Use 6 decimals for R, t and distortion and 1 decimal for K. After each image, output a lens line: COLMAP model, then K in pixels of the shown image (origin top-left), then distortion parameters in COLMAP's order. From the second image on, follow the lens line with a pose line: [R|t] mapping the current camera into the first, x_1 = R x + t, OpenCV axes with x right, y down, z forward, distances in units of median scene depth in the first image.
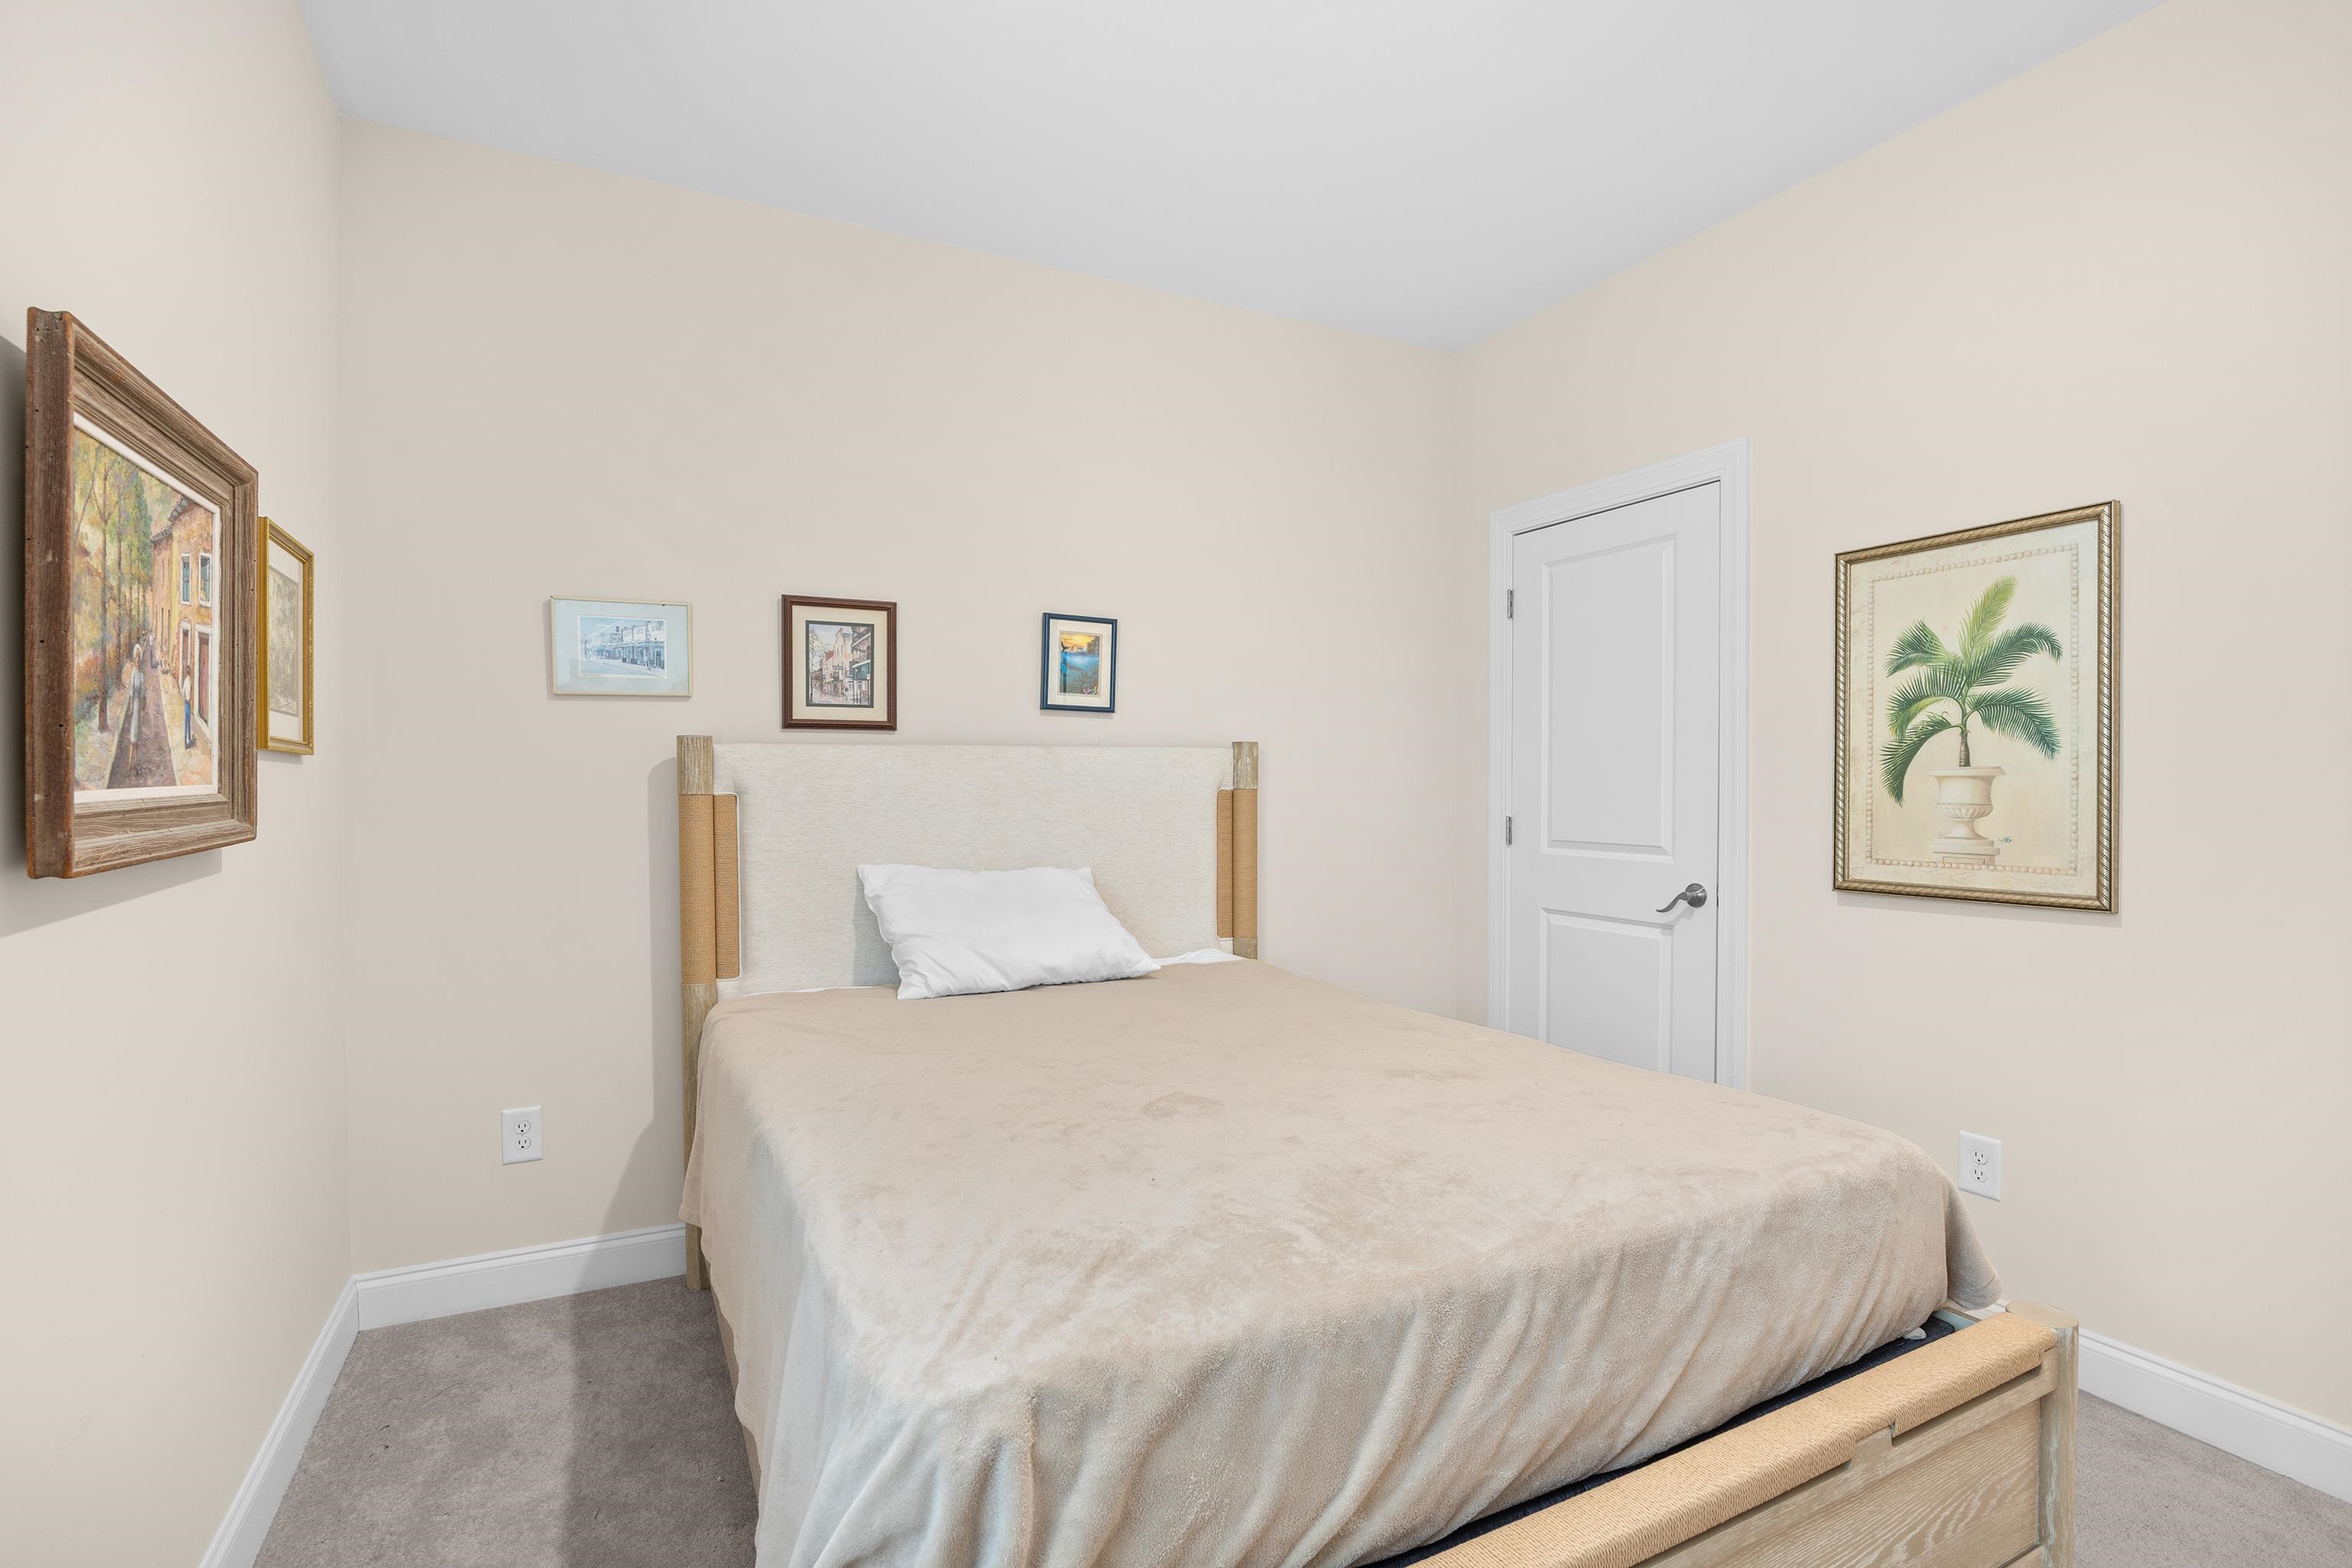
lens RADIAL K [[1107.9, 0, 1174.5], [0, 1107.9, 787.1], [0, 0, 1]] dist [-0.005908, -0.000467]
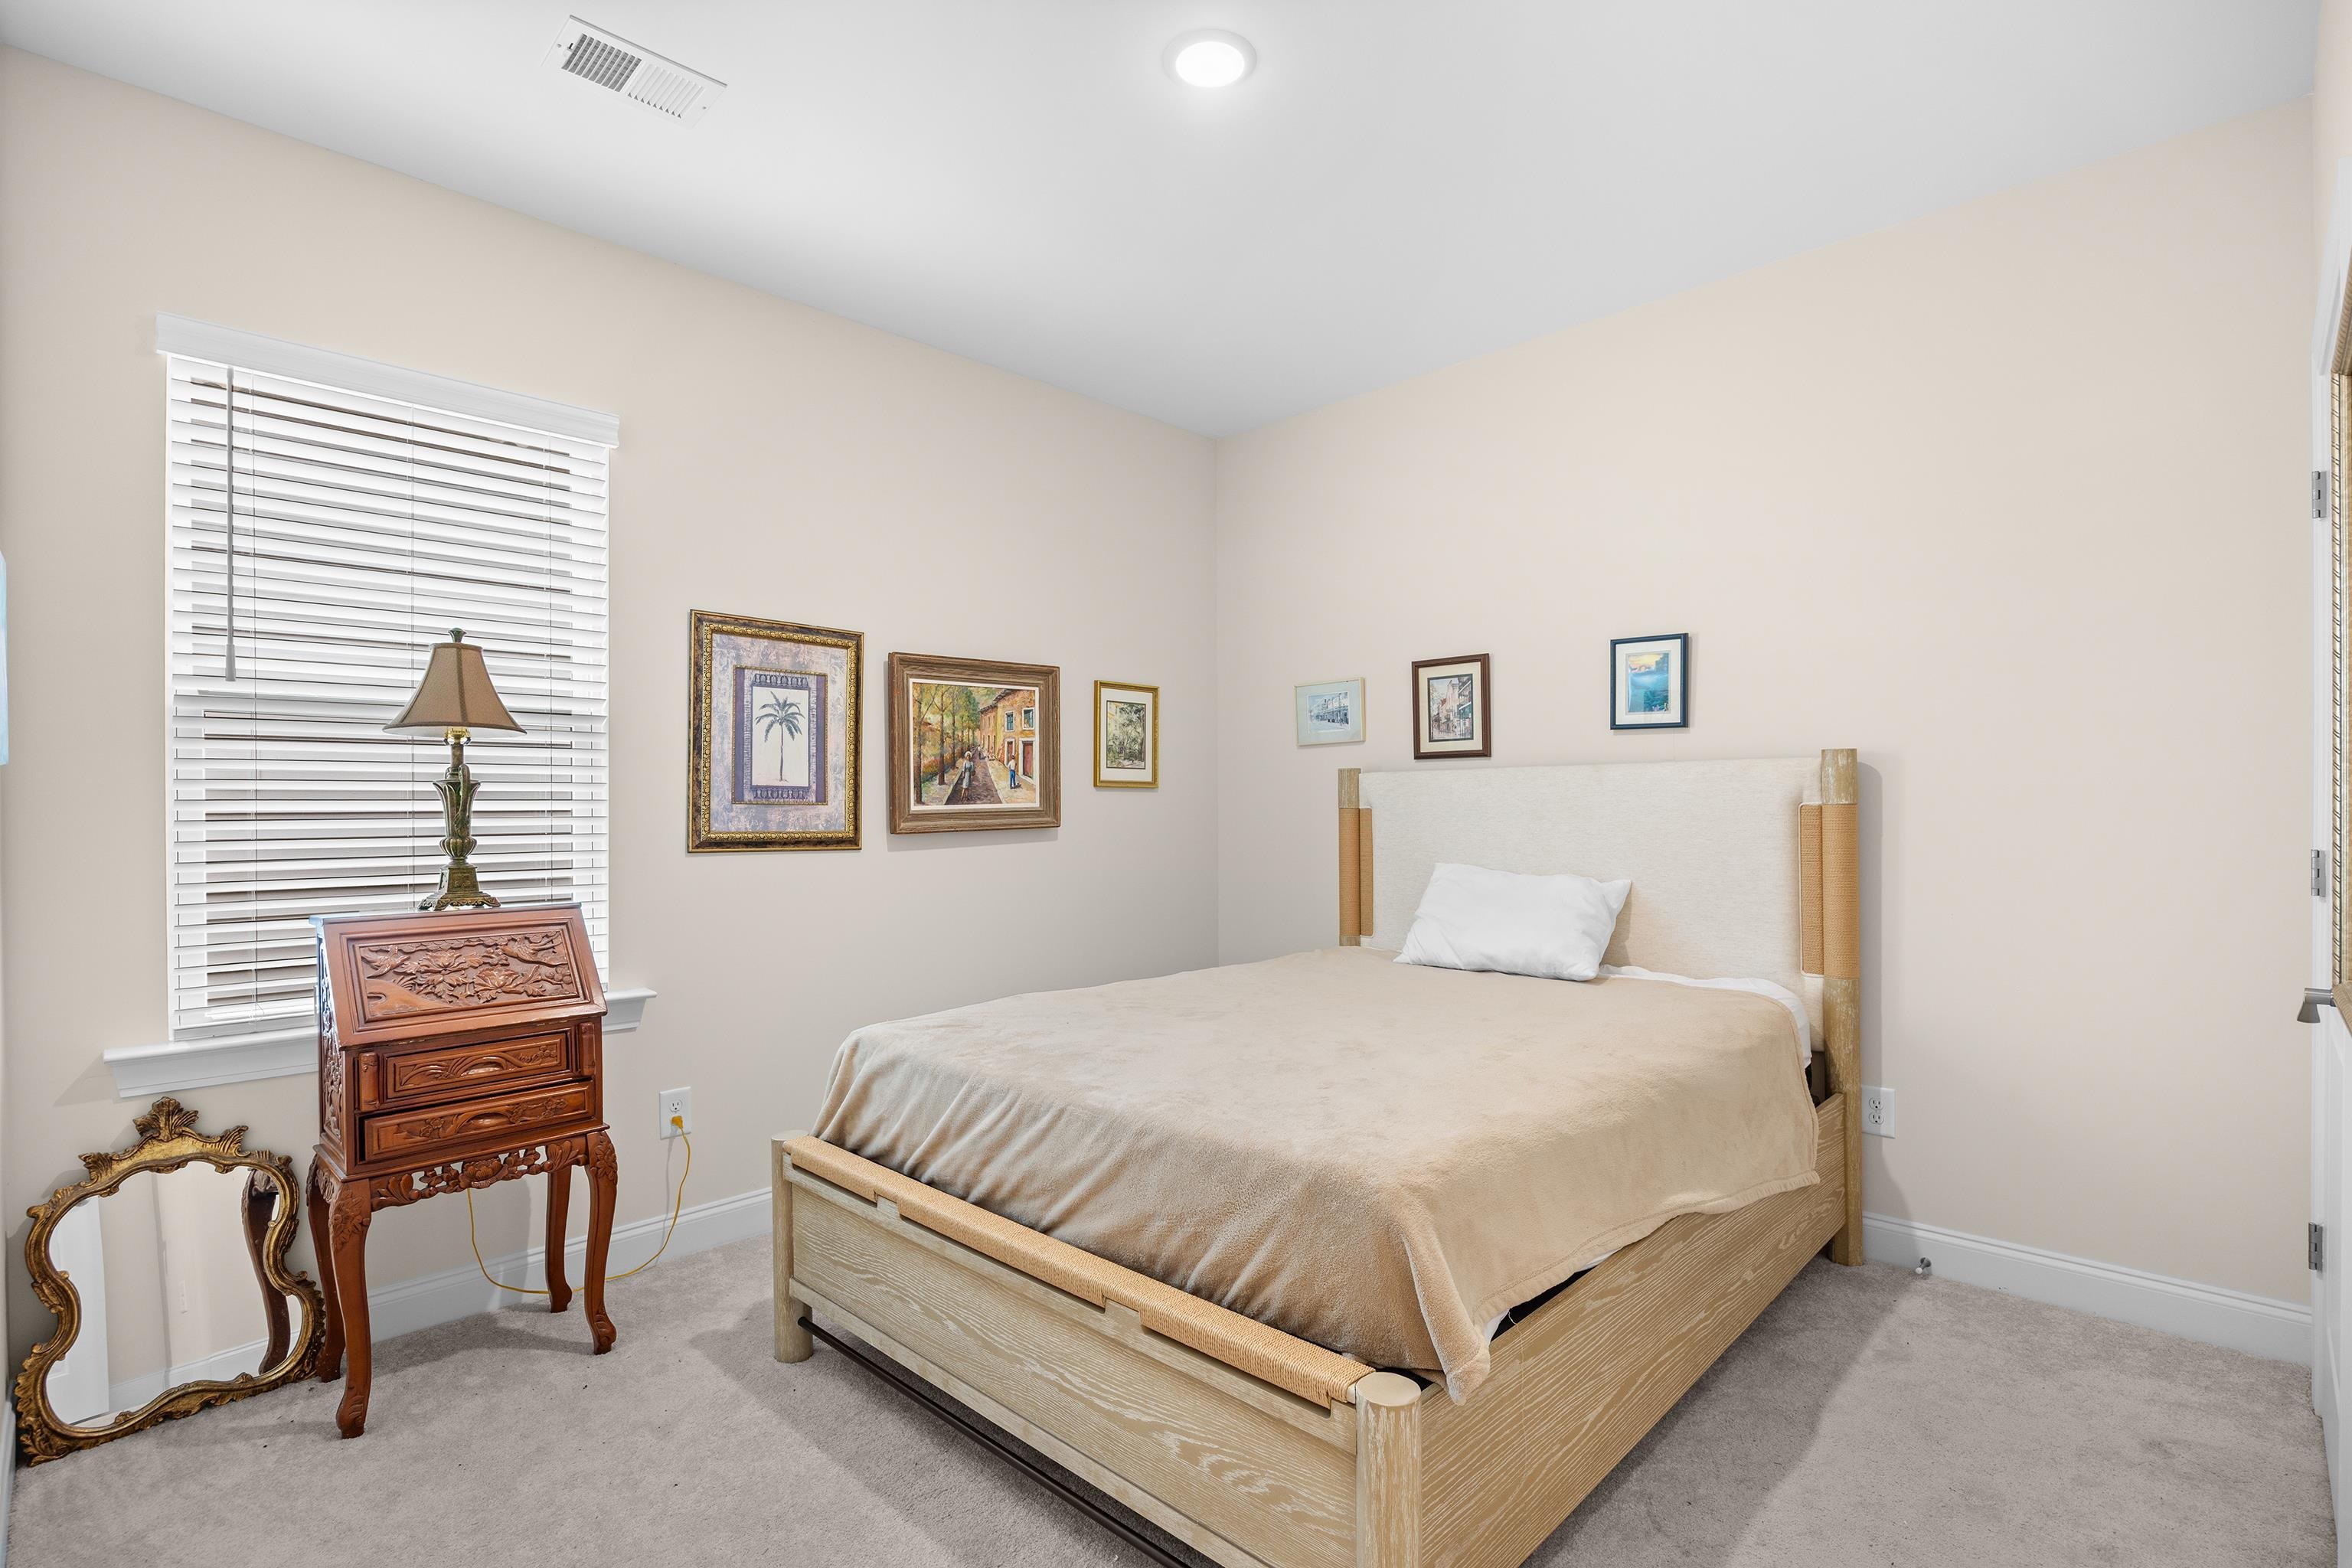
lens RADIAL K [[1107.9, 0, 1172.3], [0, 1107.9, 791.2], [0, 0, 1]] dist [-0.005908, -0.000467]
pose [[0.318657, -0.010387, -0.947813, 0.824474], [0.003142, 0.999946, -0.009902, -0.001834], [0.947865, 0.000178, 0.318673, 0.279240]]
